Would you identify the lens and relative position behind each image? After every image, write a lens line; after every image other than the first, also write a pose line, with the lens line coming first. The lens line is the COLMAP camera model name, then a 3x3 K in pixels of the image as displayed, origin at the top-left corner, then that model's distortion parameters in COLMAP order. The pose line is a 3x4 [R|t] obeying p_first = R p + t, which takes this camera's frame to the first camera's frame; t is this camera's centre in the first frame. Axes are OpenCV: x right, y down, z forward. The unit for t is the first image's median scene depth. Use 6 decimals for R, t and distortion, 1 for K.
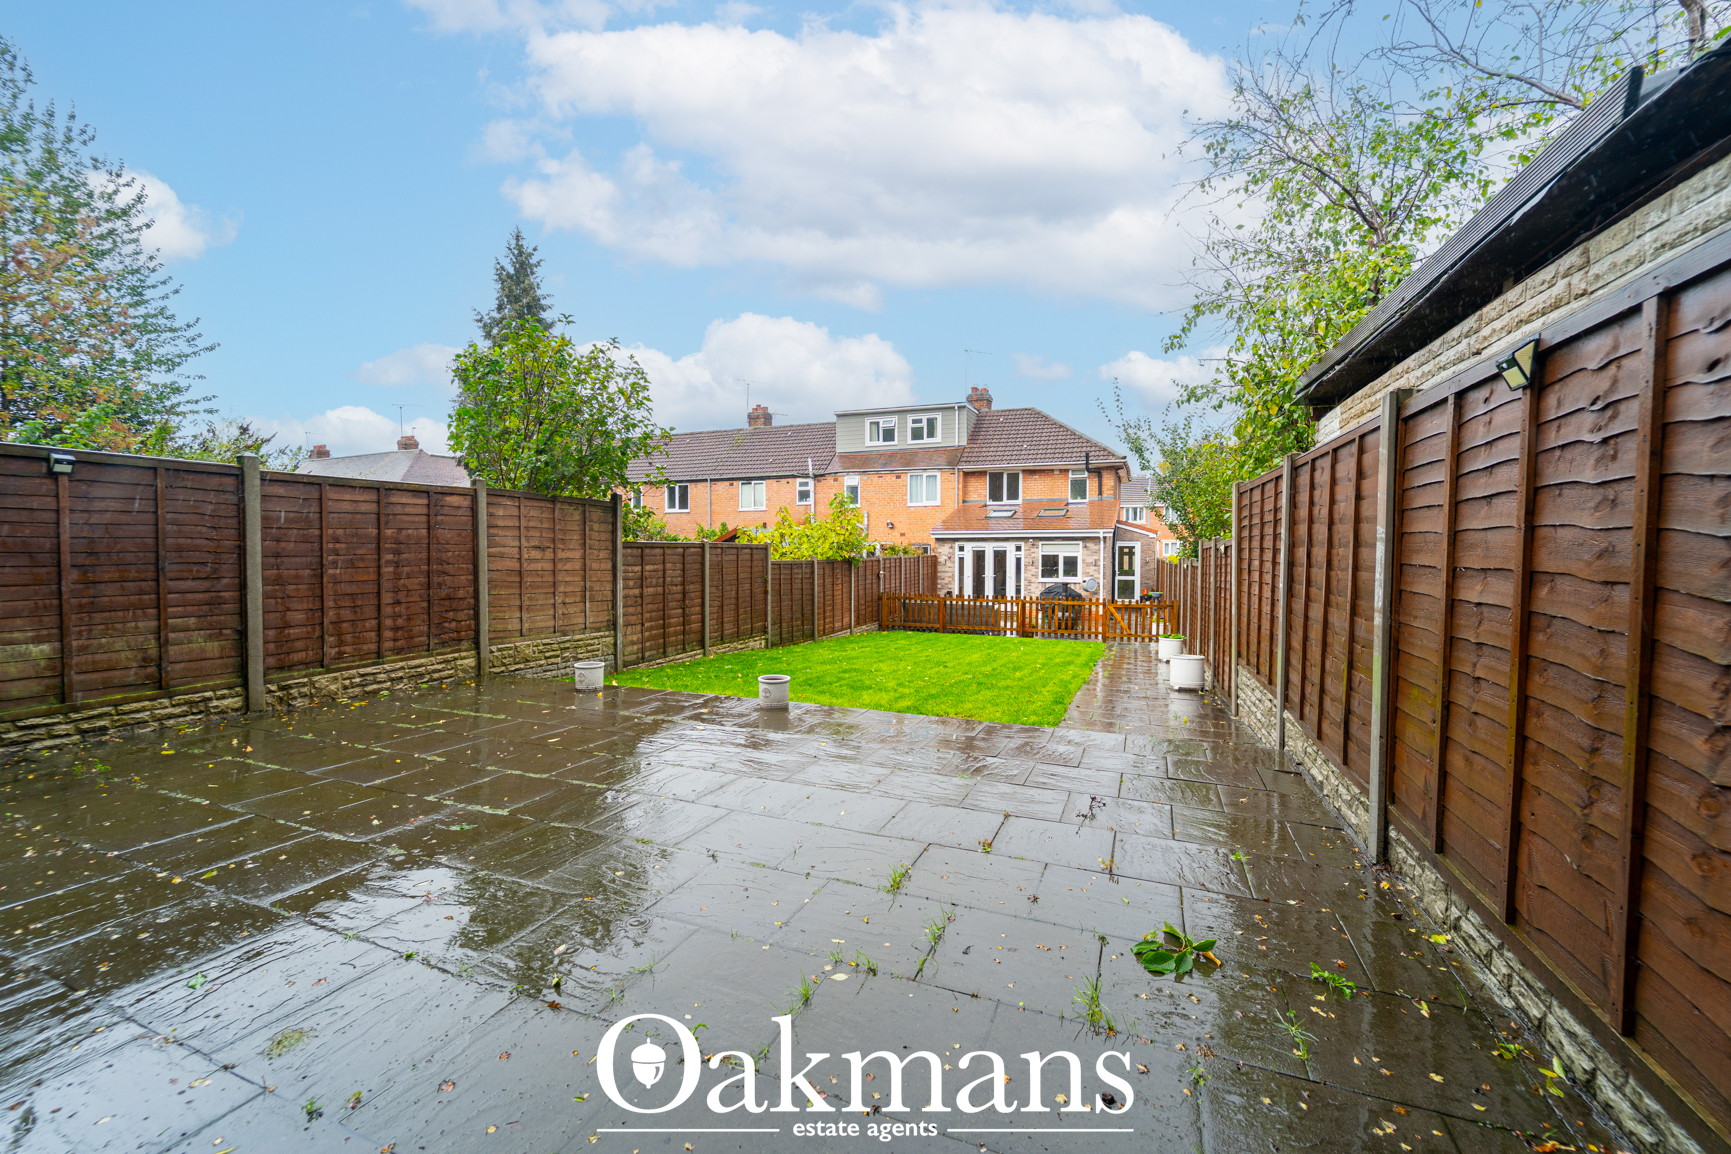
lens RADIAL K [[699.2, 0, 858.7], [0, 699.2, 570.2], [0, 0, 1]] dist [0.001380, -0.000831]
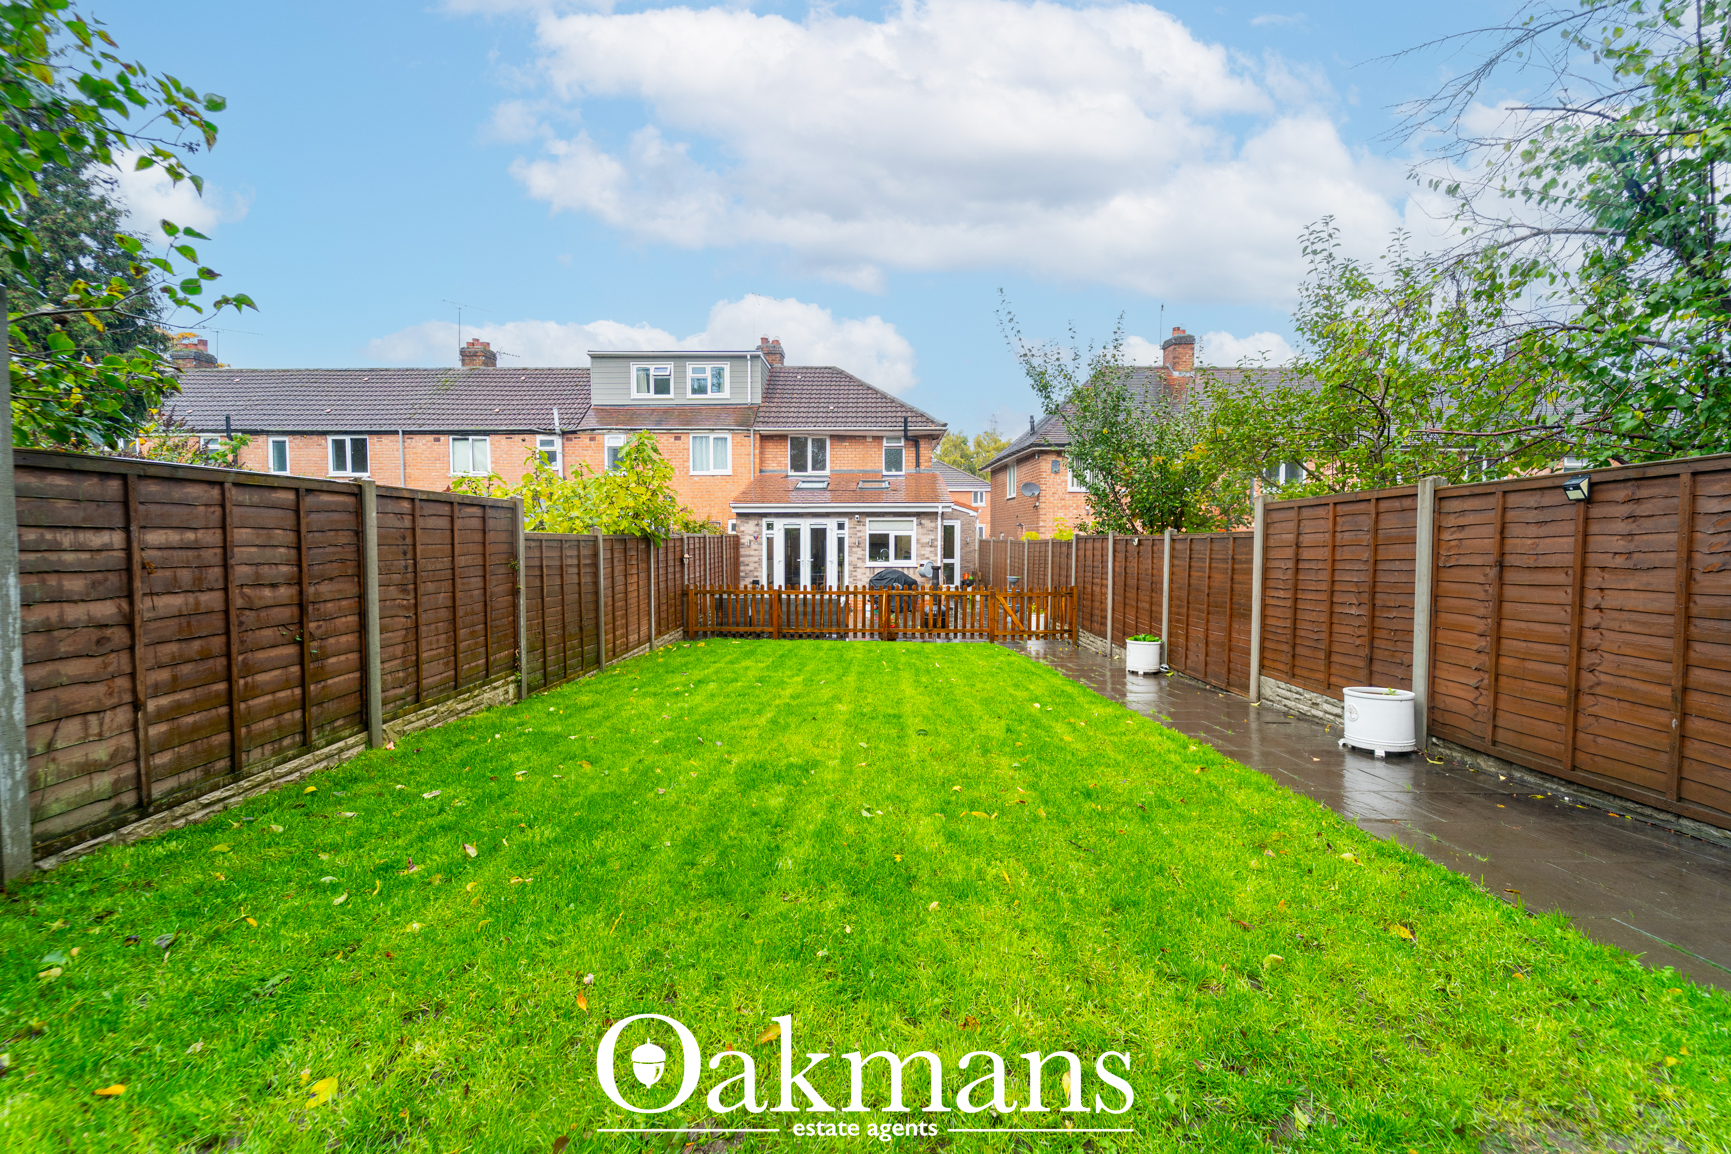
lens RADIAL K [[699.2, 0, 858.7], [0, 699.2, 570.2], [0, 0, 1]] dist [0.001380, -0.000831]
pose [[0.936290, -0.018139, 0.350760, -0.039008], [0.011668, 0.999721, 0.020552, 0.003711], [-0.351035, -0.015150, 0.936240, 0.218812]]
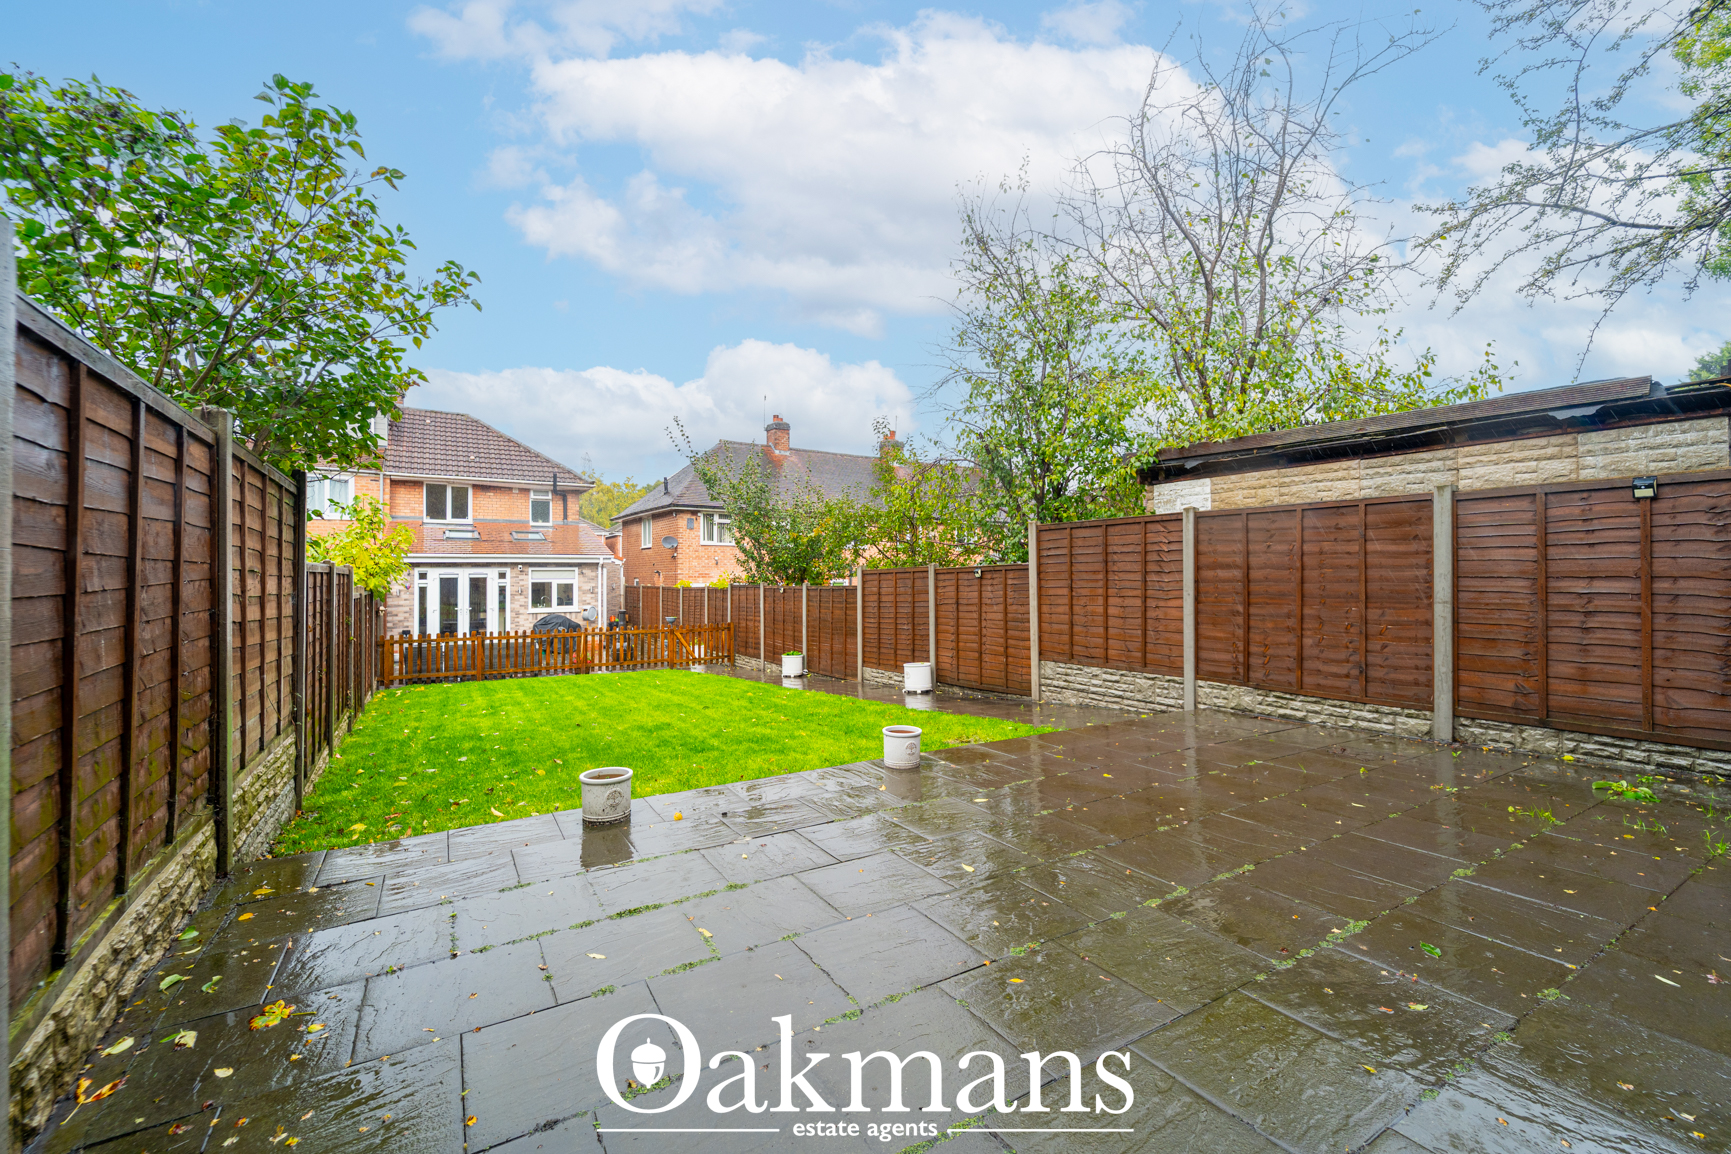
lens RADIAL K [[699.2, 0, 858.7], [0, 699.2, 570.2], [0, 0, 1]] dist [0.001380, -0.000831]
pose [[0.600228, 0.002283, 0.799826, -0.193279], [0.029269, 0.999263, -0.024817, -0.003145], [-0.799293, 0.038305, 0.599719, 0.123957]]
